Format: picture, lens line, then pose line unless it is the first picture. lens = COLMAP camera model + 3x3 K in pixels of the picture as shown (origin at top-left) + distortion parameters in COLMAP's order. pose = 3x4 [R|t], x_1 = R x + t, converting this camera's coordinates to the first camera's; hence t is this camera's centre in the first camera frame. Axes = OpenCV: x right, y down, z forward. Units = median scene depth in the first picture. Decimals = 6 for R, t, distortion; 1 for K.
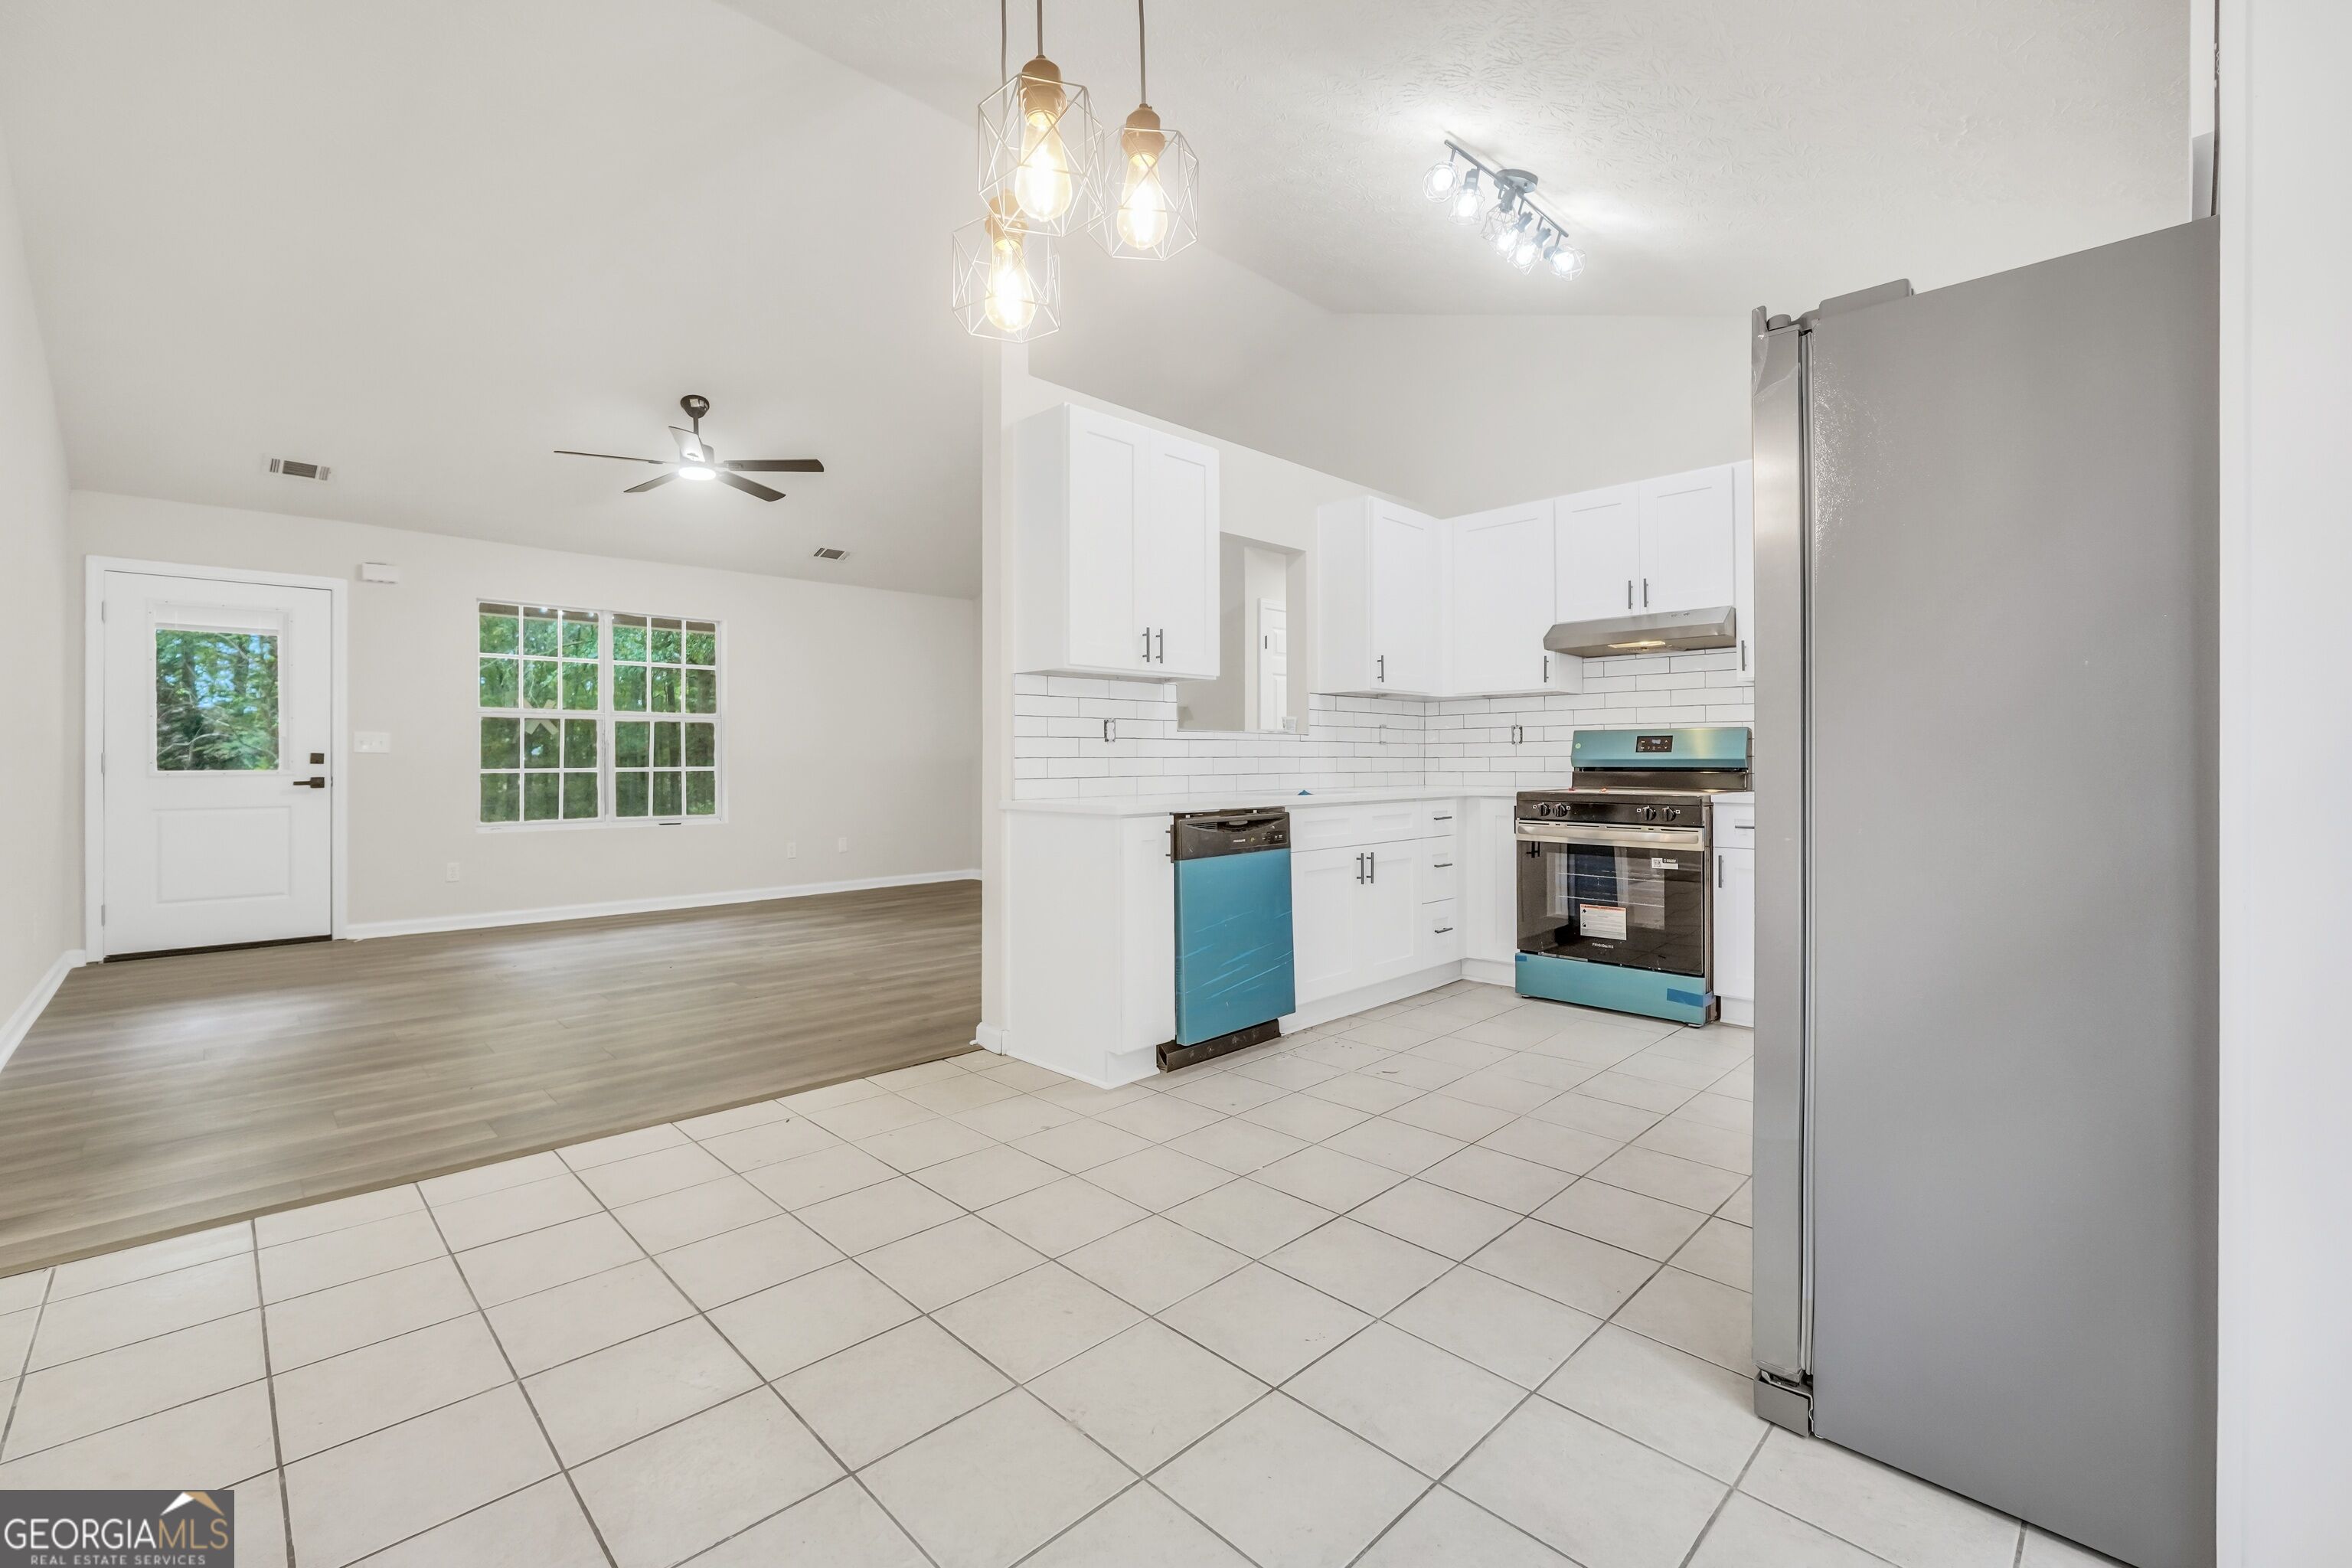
lens RADIAL K [[1035.1, 0, 1167.4], [0, 1035.1, 757.3], [0, 0, 1]] dist [-0.002648, -0.000555]
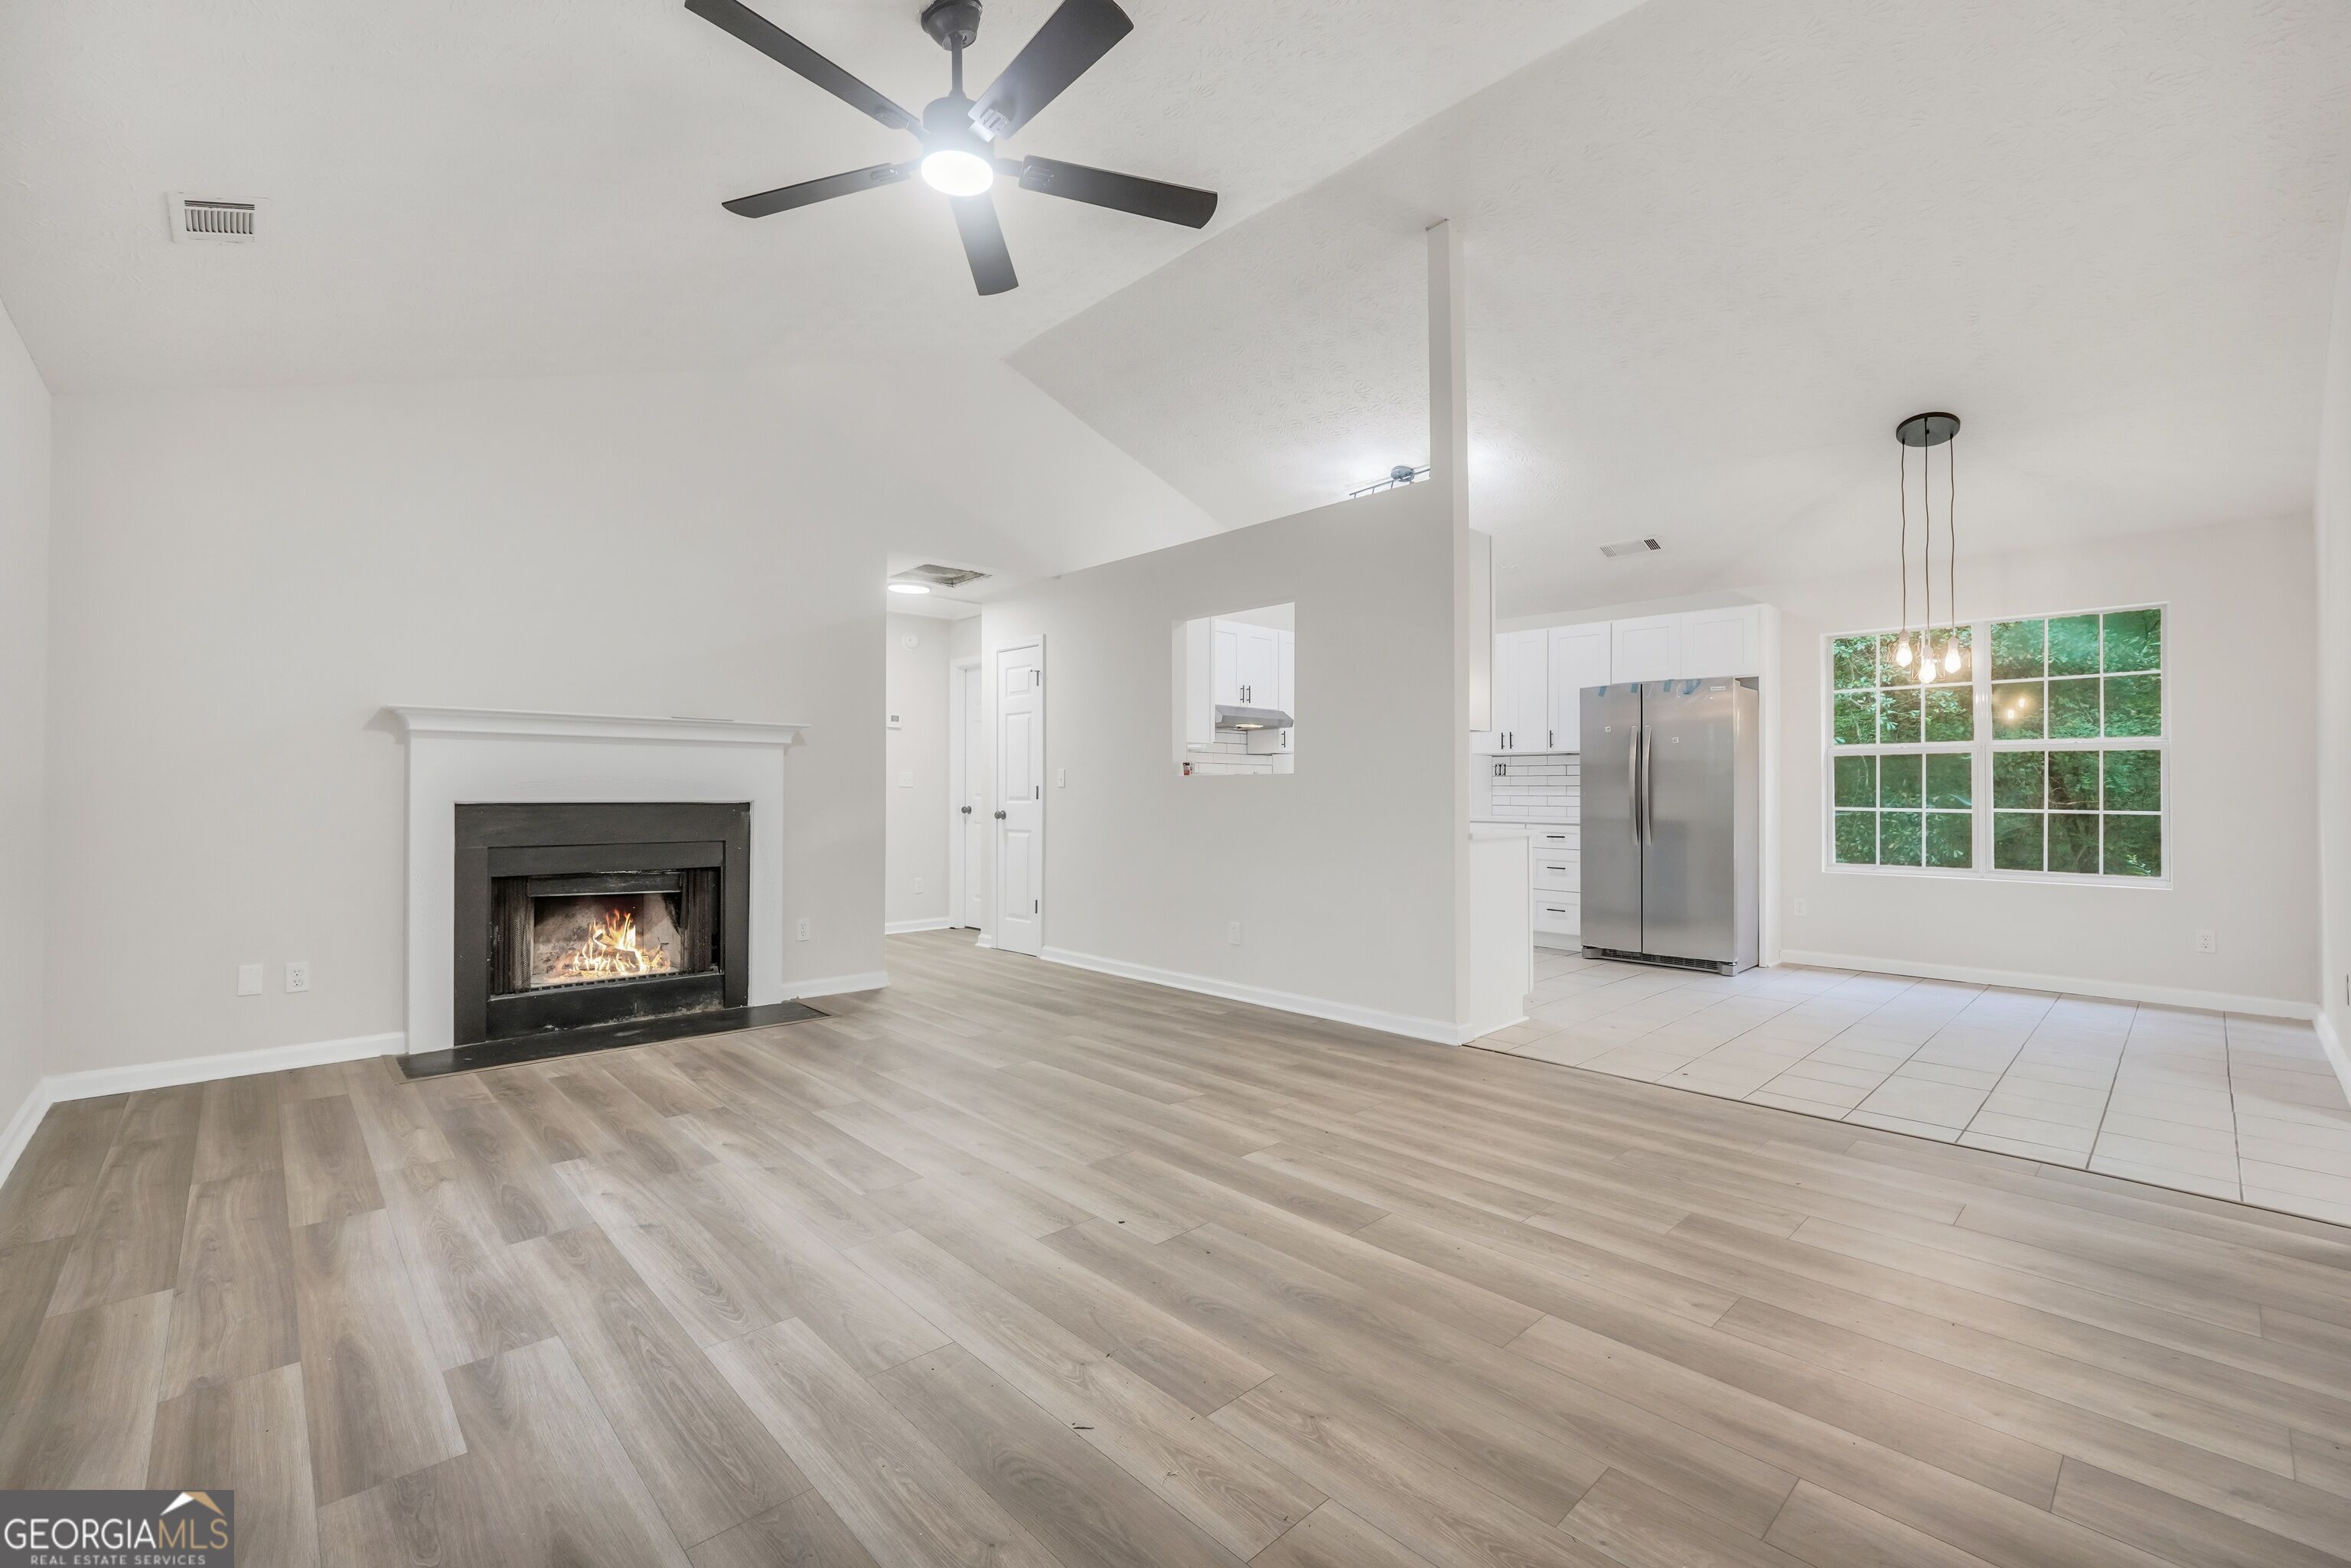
lens RADIAL K [[993.0, 0, 1175.5], [0, 993.0, 784.0], [0, 0, 1]] dist [-0.024386, 0.008611]
pose [[-0.004558, 0.009095, 0.999948, -0.845019], [-0.004433, 0.999949, -0.009115, -0.002212], [-0.999980, -0.004475, -0.004517, 0.865426]]
